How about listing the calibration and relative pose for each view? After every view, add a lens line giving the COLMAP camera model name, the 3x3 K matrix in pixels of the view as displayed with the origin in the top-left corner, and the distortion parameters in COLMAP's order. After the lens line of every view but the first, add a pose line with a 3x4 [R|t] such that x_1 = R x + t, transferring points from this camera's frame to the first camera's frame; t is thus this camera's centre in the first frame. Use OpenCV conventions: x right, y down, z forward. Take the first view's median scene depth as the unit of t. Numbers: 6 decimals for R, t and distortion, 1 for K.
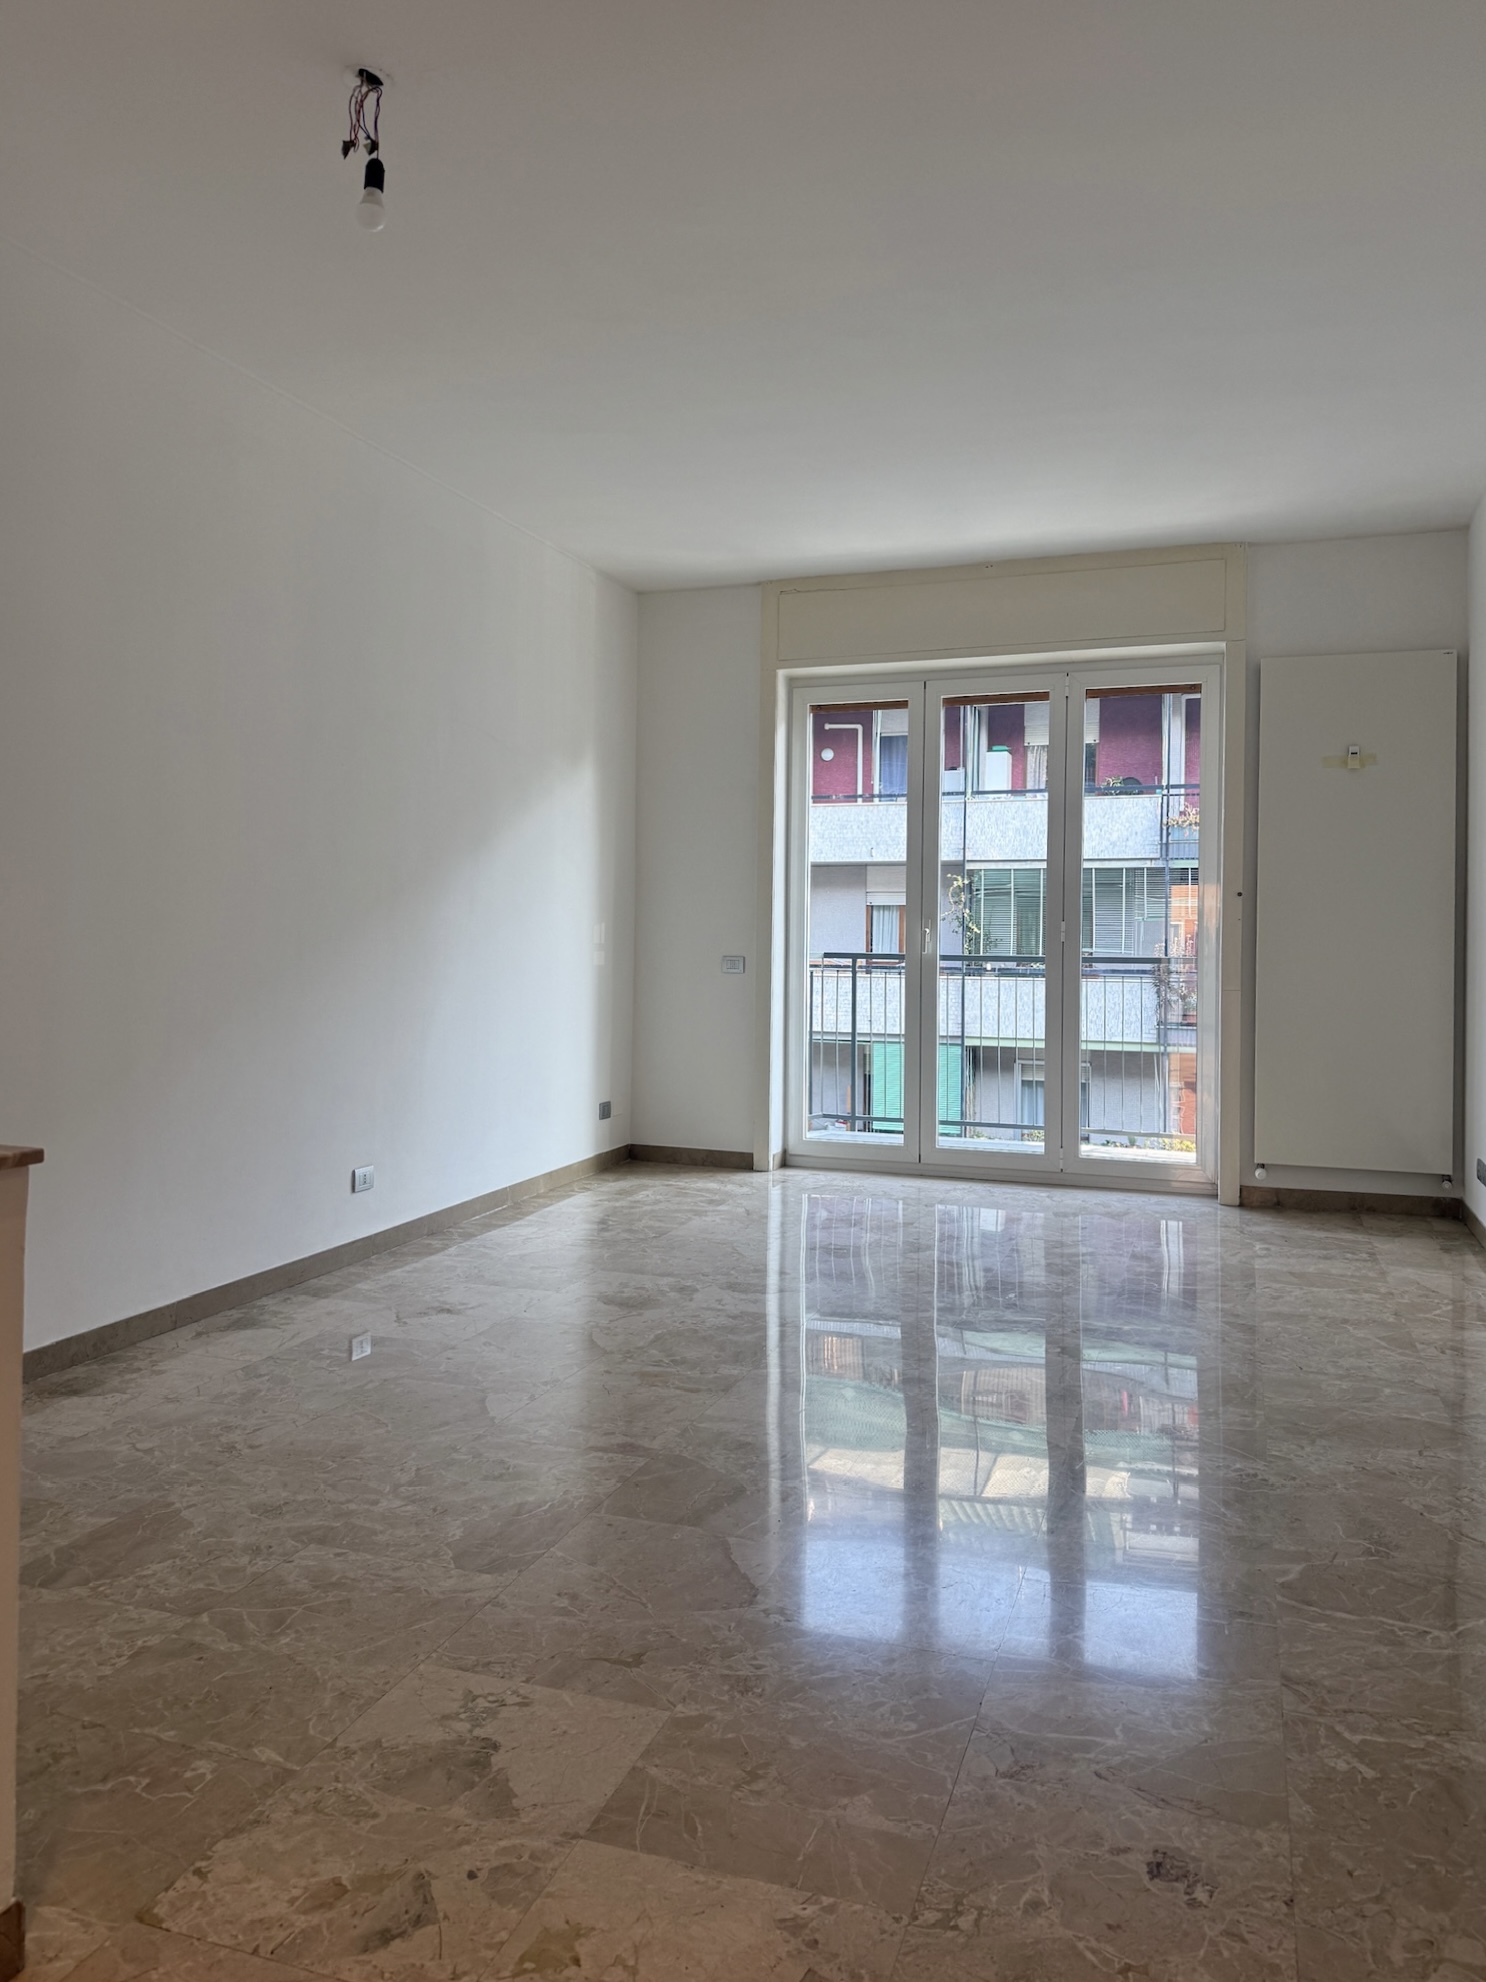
lens RADIAL K [[1403.9, 0, 740.2], [0, 1403.9, 947.3], [0, 0, 1]] dist [0.033731, -0.044365]
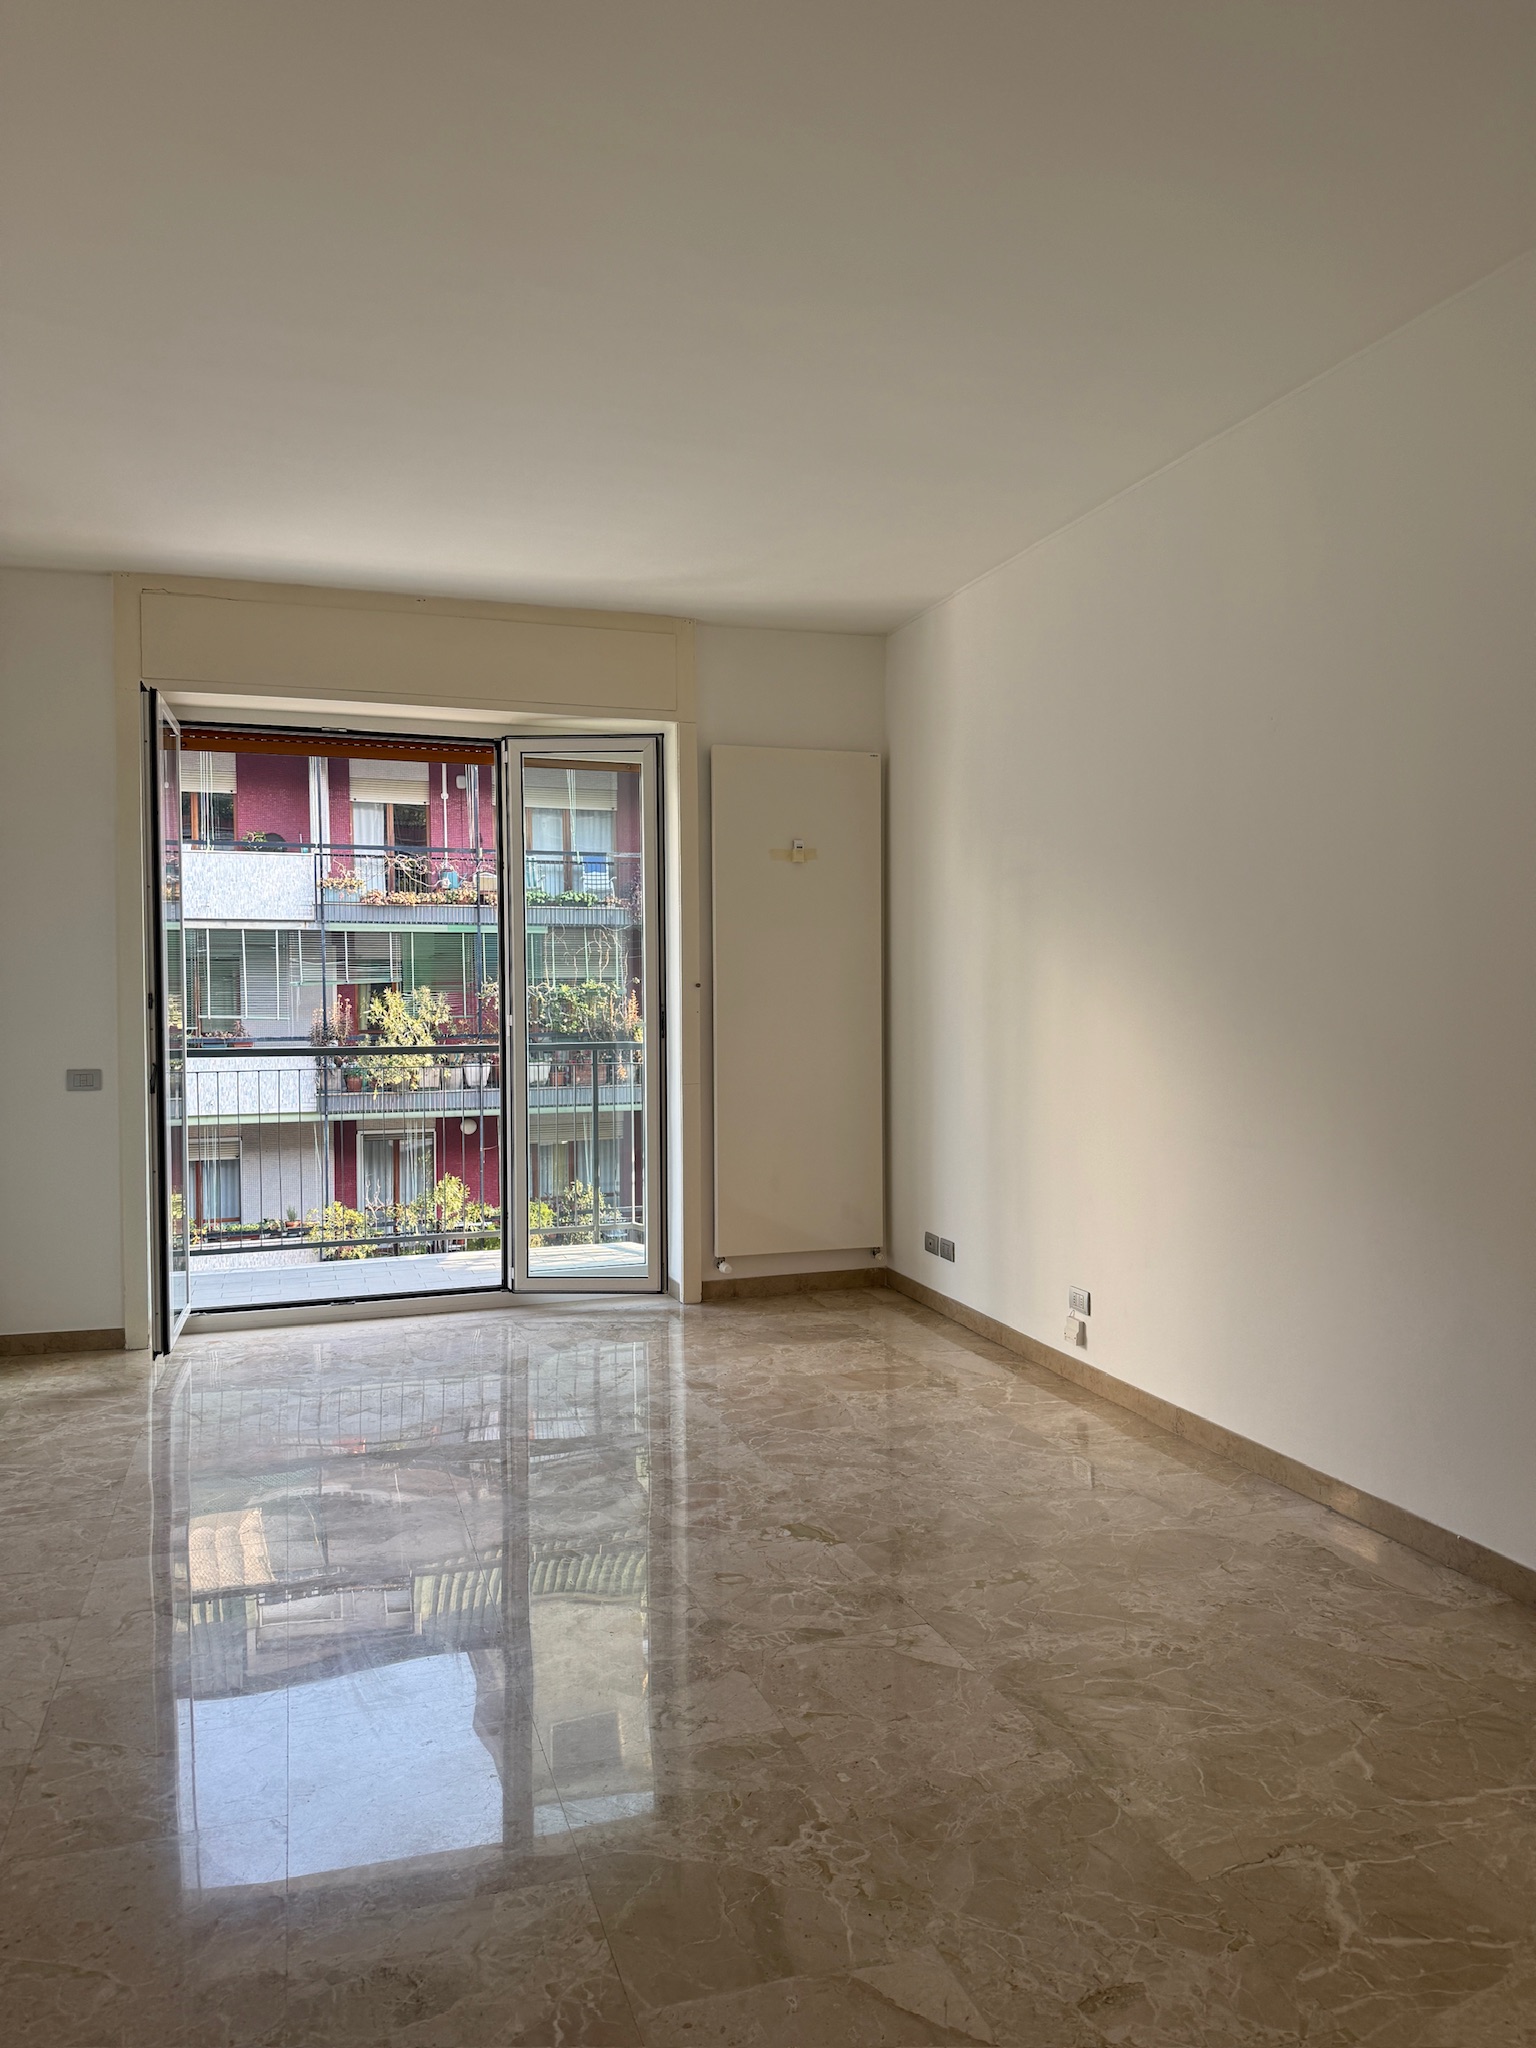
lens RADIAL K [[1397.8, 0, 717.4], [0, 1397.8, 1034.1], [0, 0, 1]] dist [0.135680, -0.177184]
pose [[0.801358, -0.034447, 0.597192, -0.190101], [0.020190, 0.999329, 0.030550, -0.029378], [-0.597844, -0.012424, 0.801516, 0.189516]]
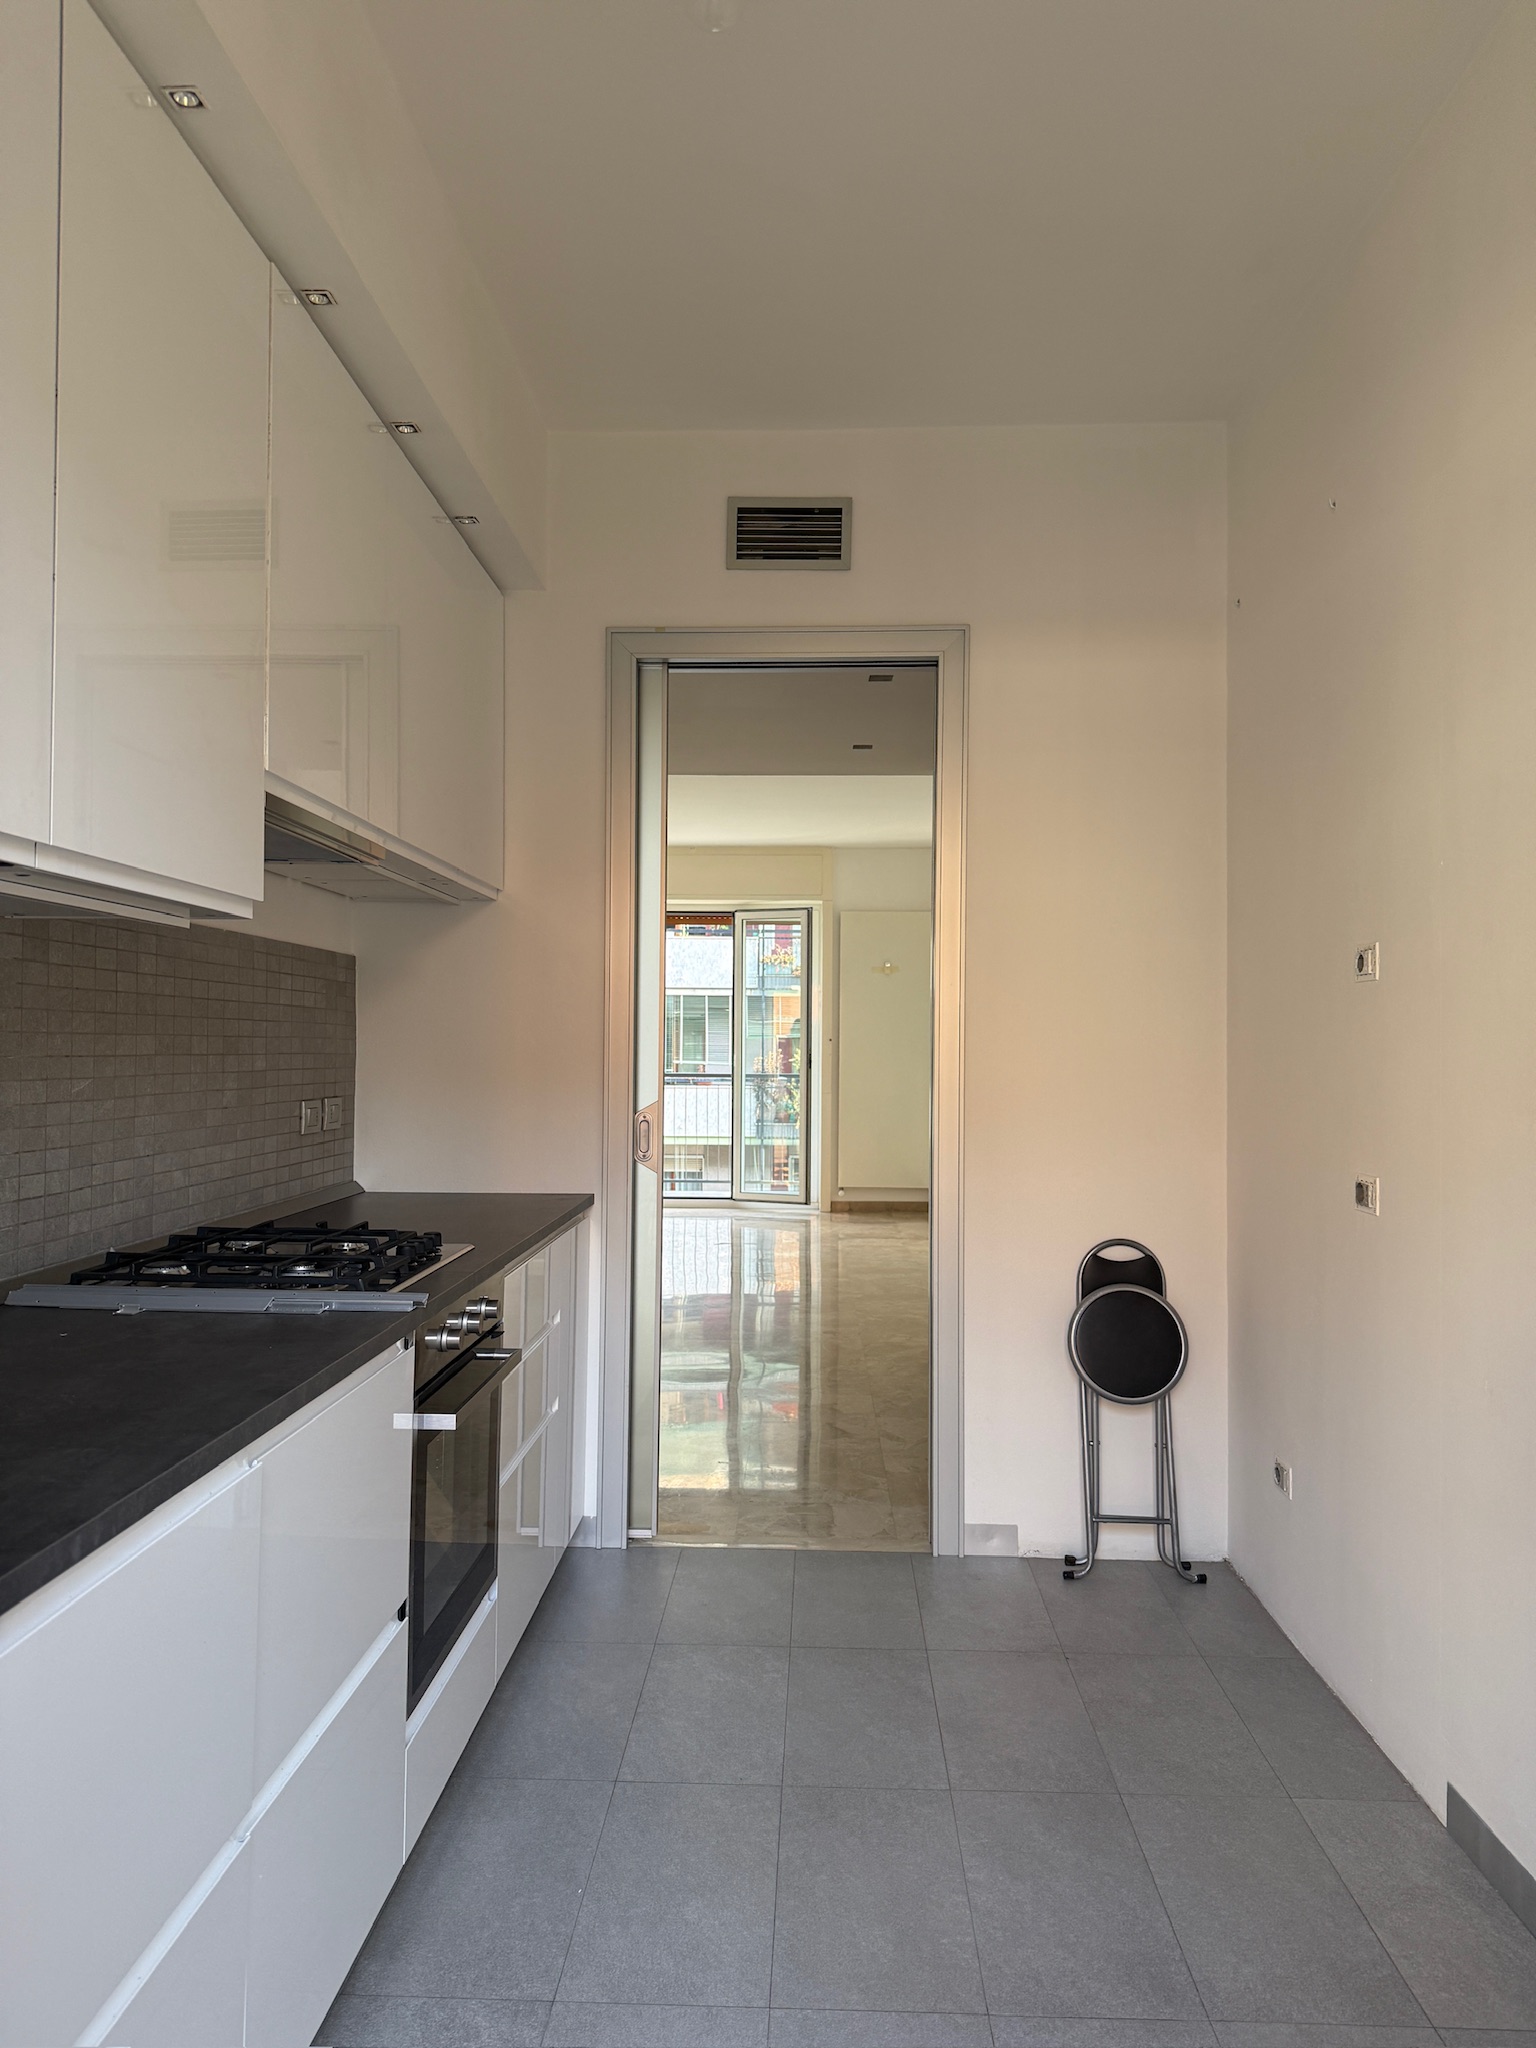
lens RADIAL K [[1433.8, 0, 769.3], [0, 1433.8, 1039.6], [0, 0, 1]] dist [0.123651, -0.225053]
pose [[0.951593, -0.000212, 0.307359, -0.254703], [0.003322, 0.999948, -0.009594, -0.018194], [-0.307342, 0.010151, 0.951545, -0.648932]]
